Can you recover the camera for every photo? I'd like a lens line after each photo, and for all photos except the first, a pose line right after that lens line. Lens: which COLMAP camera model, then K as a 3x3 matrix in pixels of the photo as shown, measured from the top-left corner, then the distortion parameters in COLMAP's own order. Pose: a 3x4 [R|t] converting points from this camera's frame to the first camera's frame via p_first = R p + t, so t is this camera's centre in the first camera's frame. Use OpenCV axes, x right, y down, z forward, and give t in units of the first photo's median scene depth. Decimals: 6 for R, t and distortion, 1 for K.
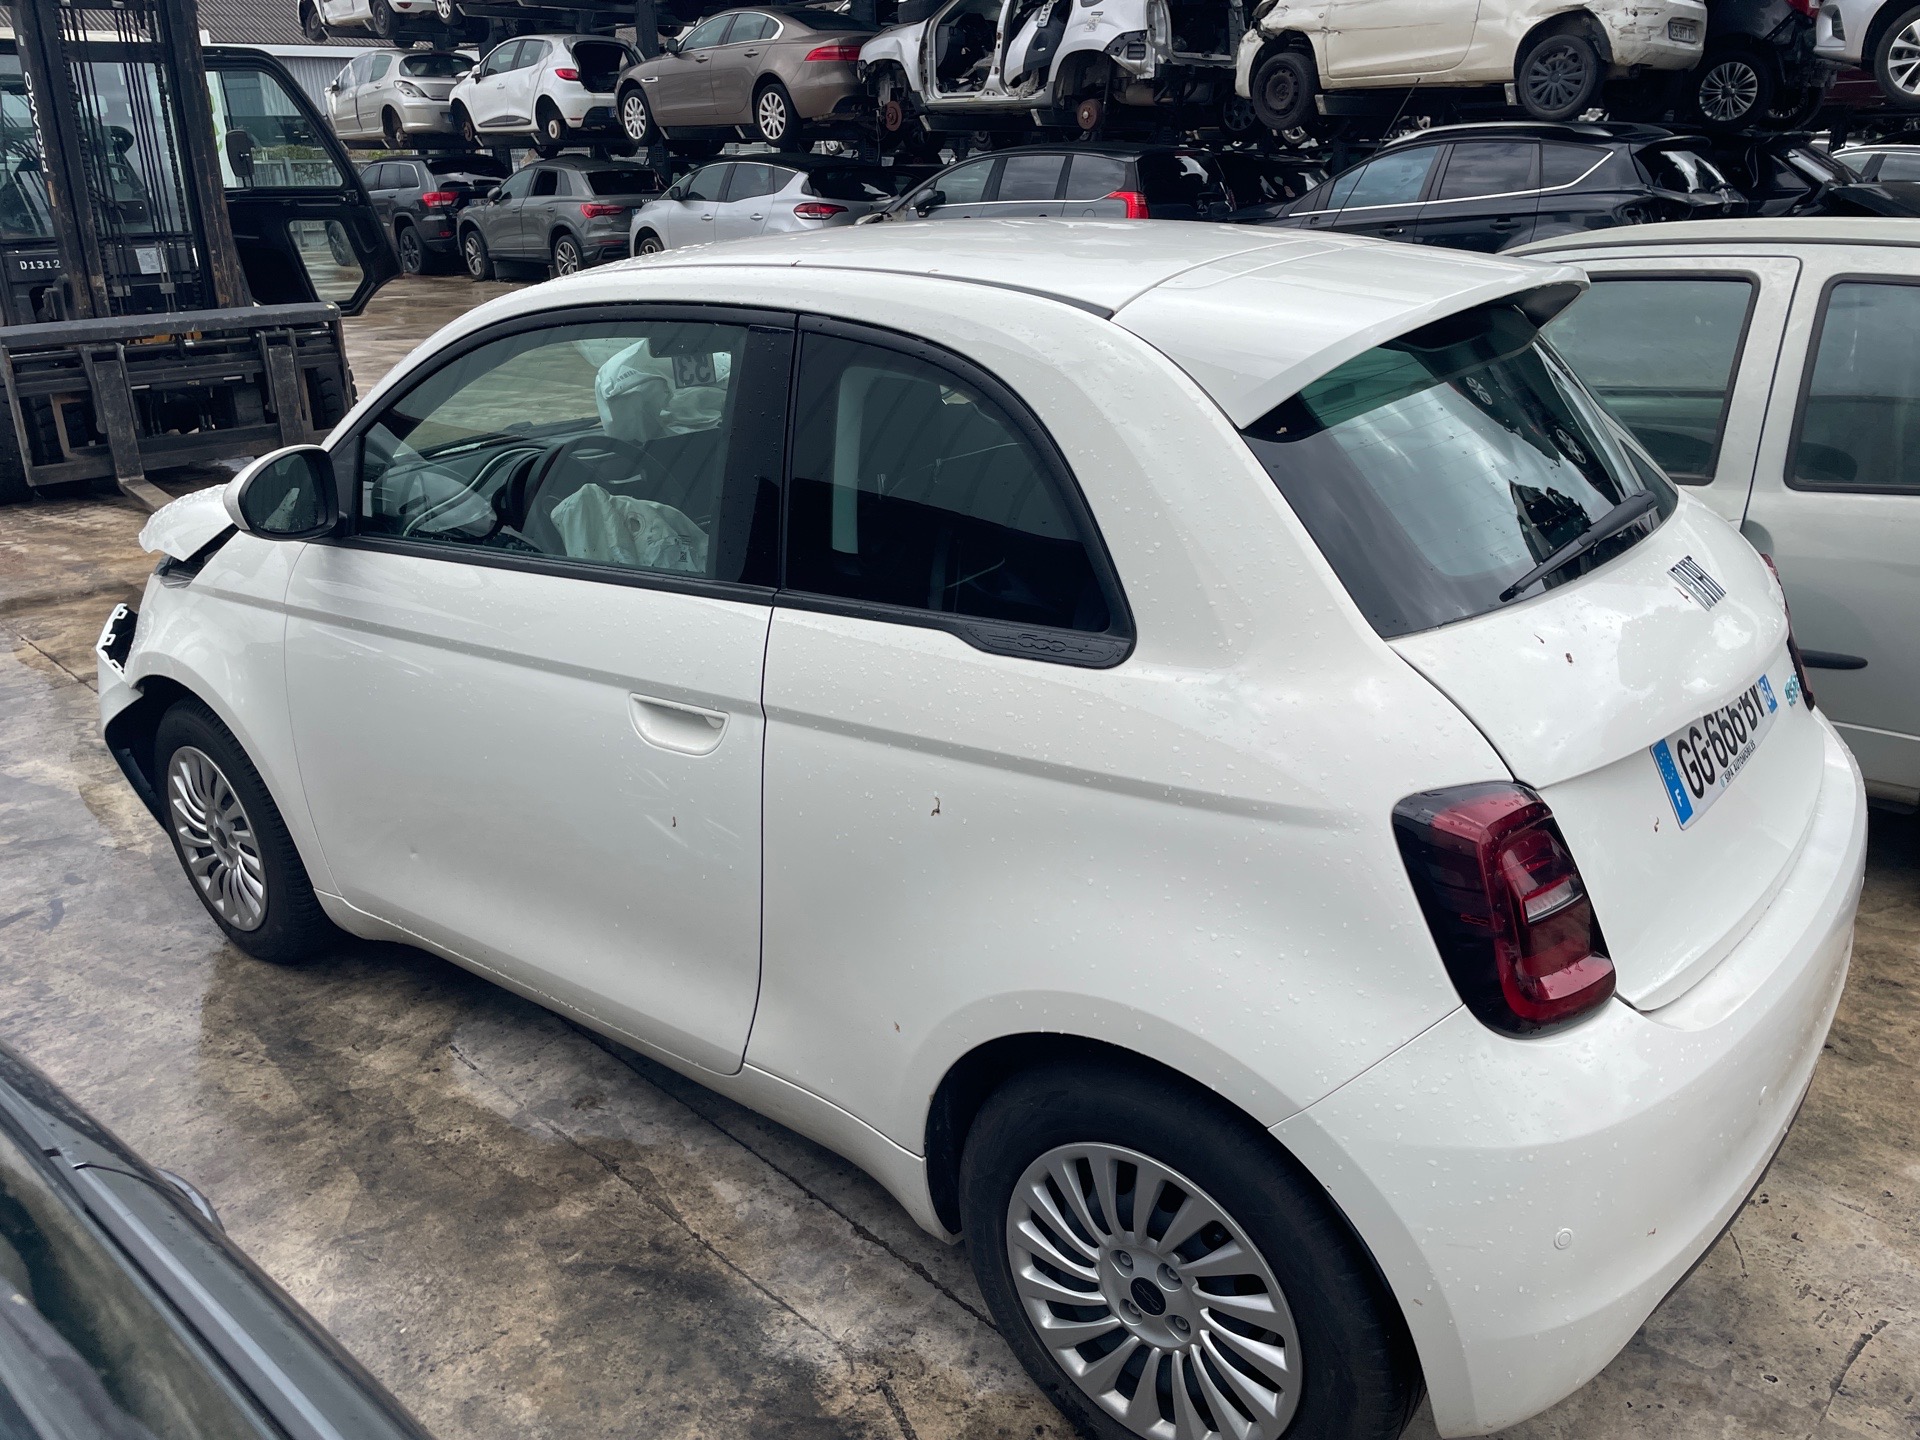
lens RADIAL K [[1451.3, 0, 964.0], [0, 1451.3, 718.6], [0, 0, 1]] dist [0.074176, -0.093488]
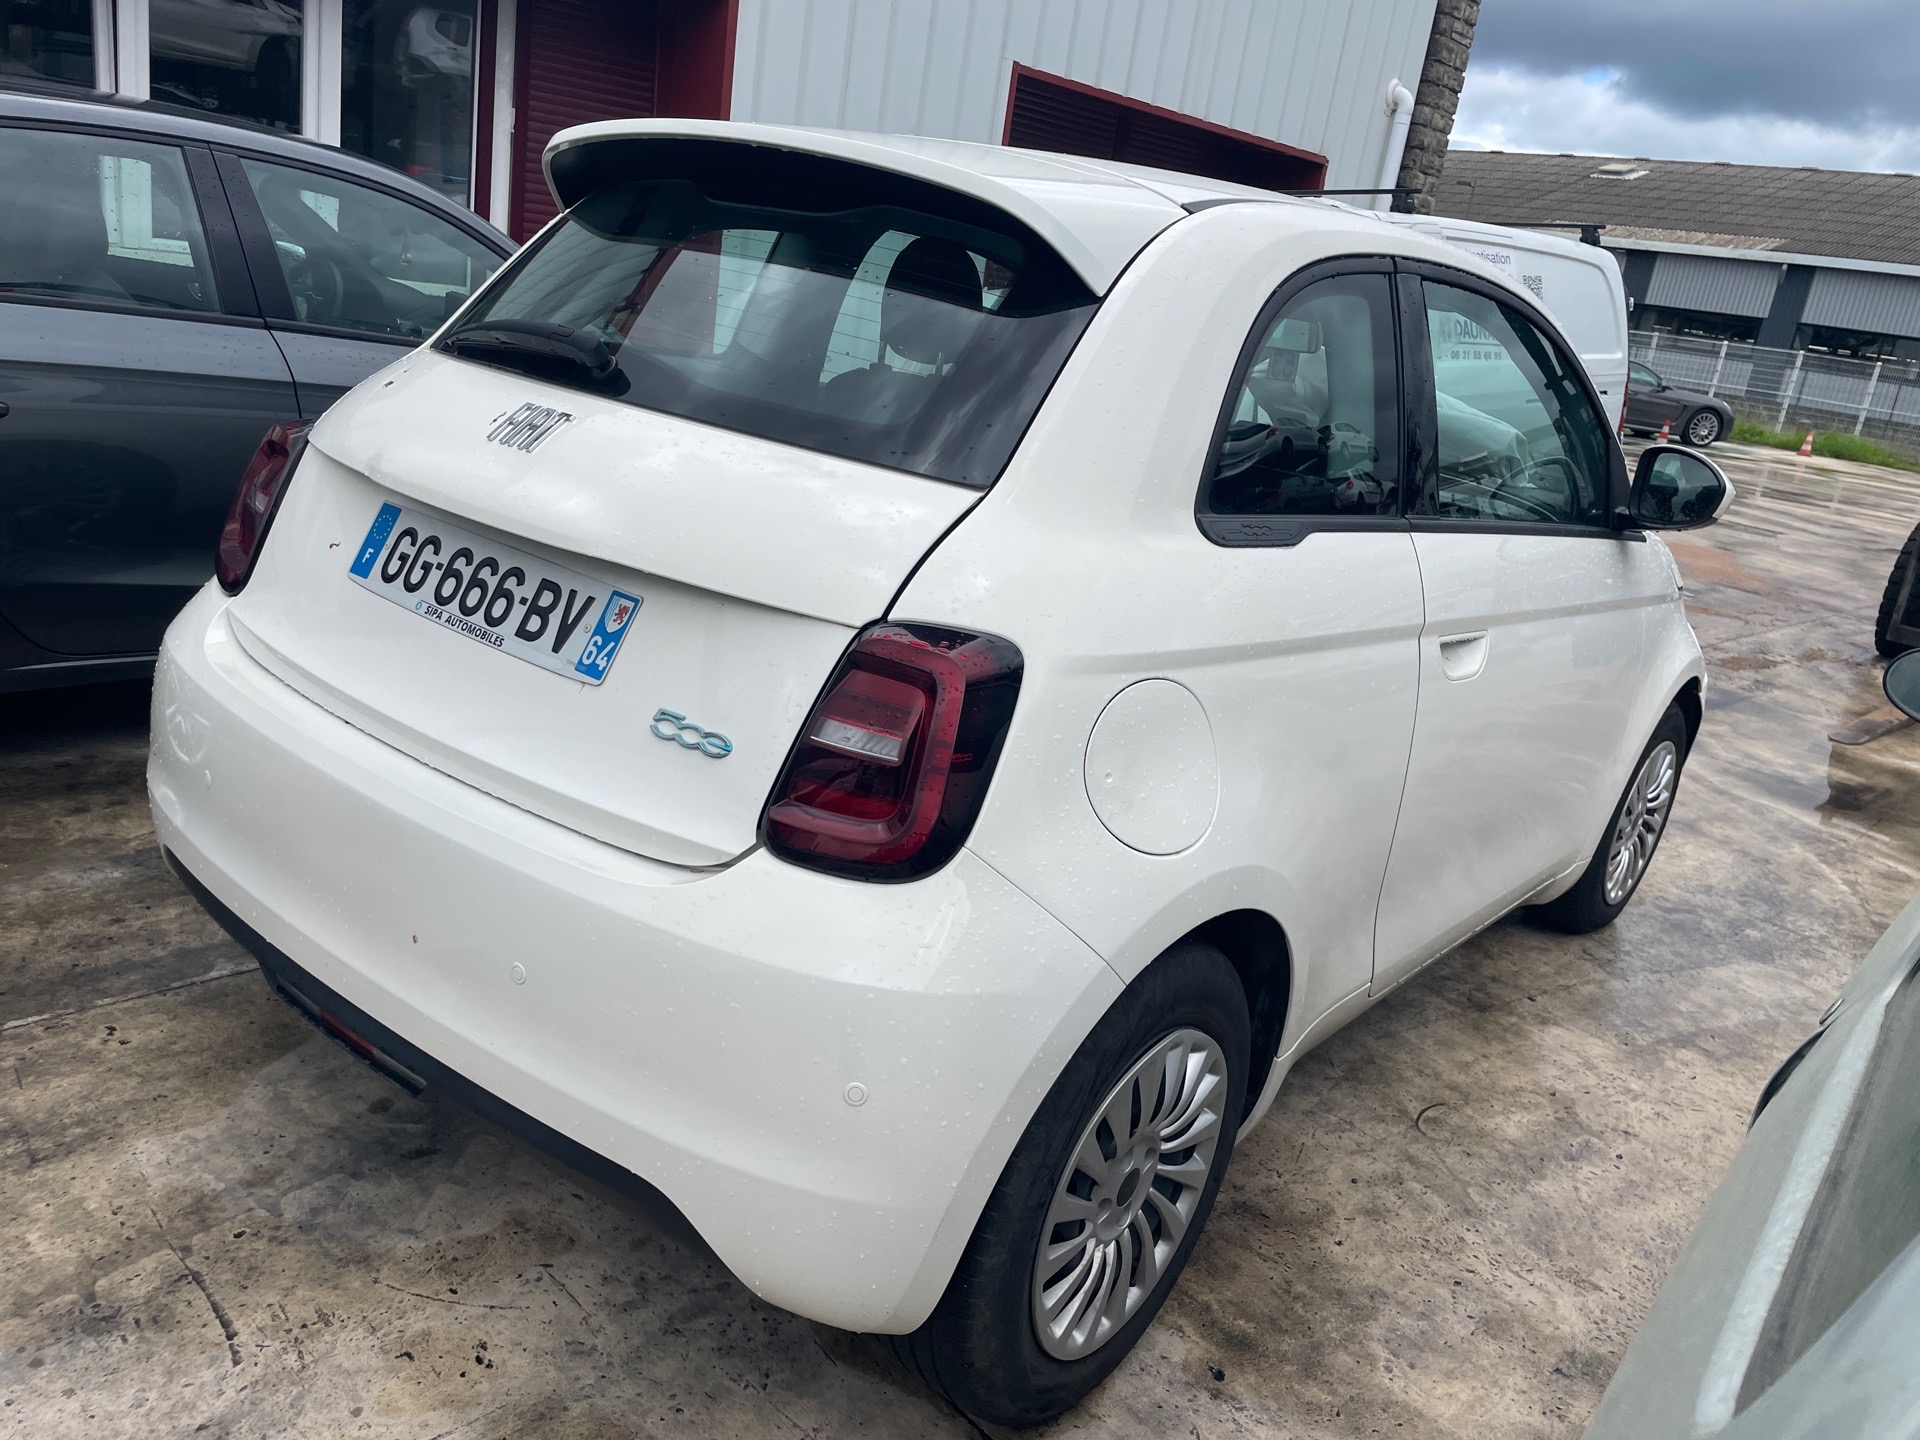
lens RADIAL K [[1451.3, 0, 976.2], [0, 1451.3, 722.8], [0, 0, 1]] dist [0.074176, -0.093488]
pose [[-0.000603, 0.318265, -0.948002, 0.907767], [-0.487308, 0.827730, 0.278197, -0.210101], [0.873230, 0.462137, 0.154594, 0.759628]]
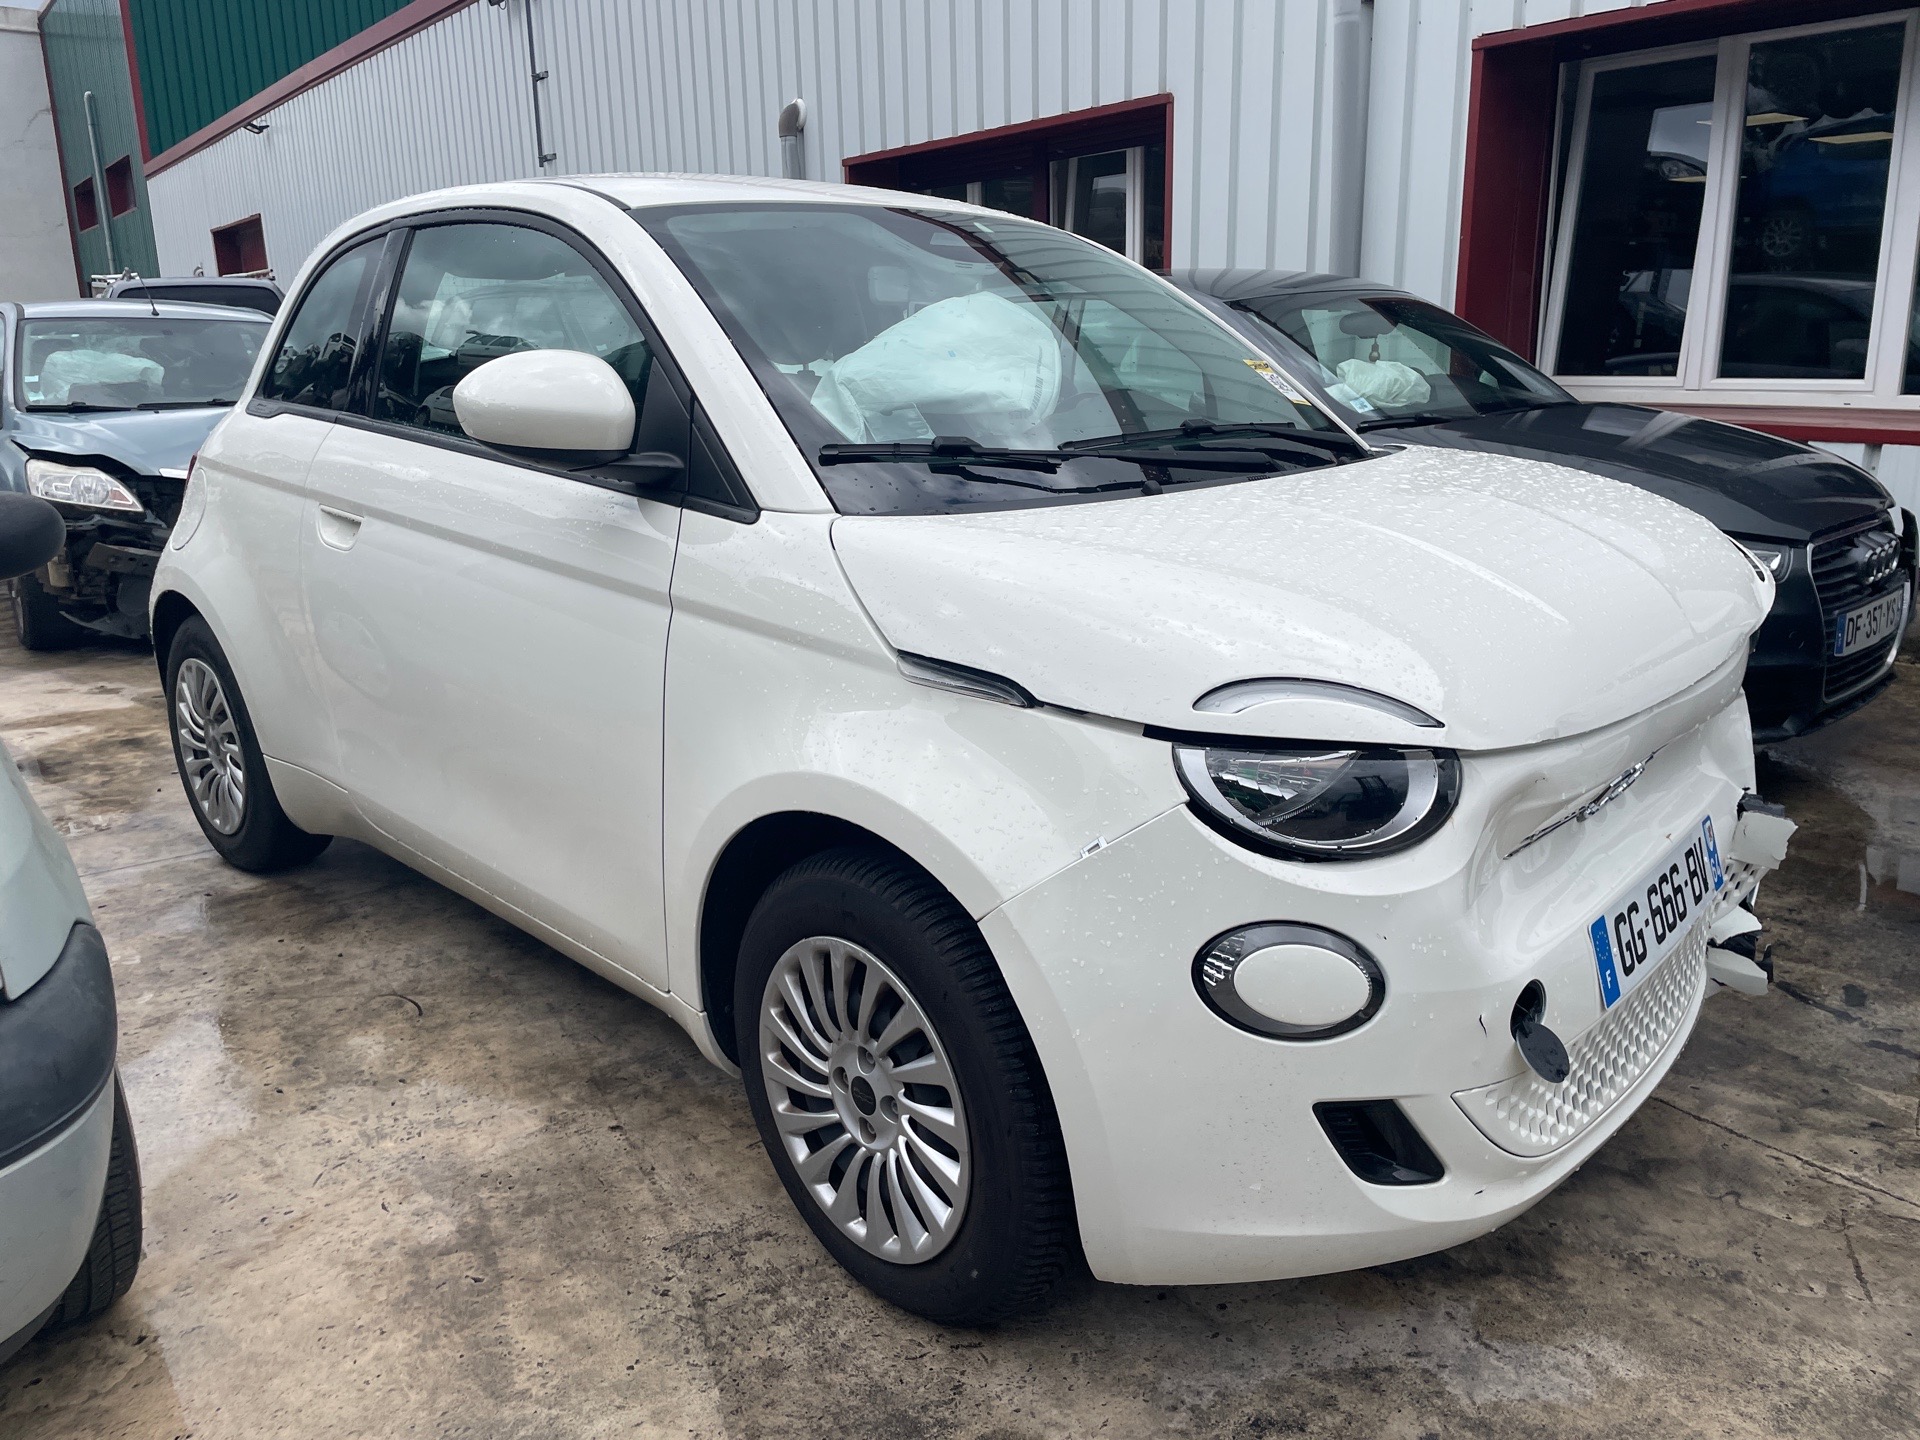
lens RADIAL K [[1451.3, 0, 971.7], [0, 1451.3, 727.2], [0, 0, 1]] dist [0.074176, -0.093488]
pose [[-0.992441, 0.003773, 0.122661, -0.314851], [0.074702, 0.811581, 0.579444, -0.550179], [-0.097363, 0.584228, -0.805729, 1.845806]]
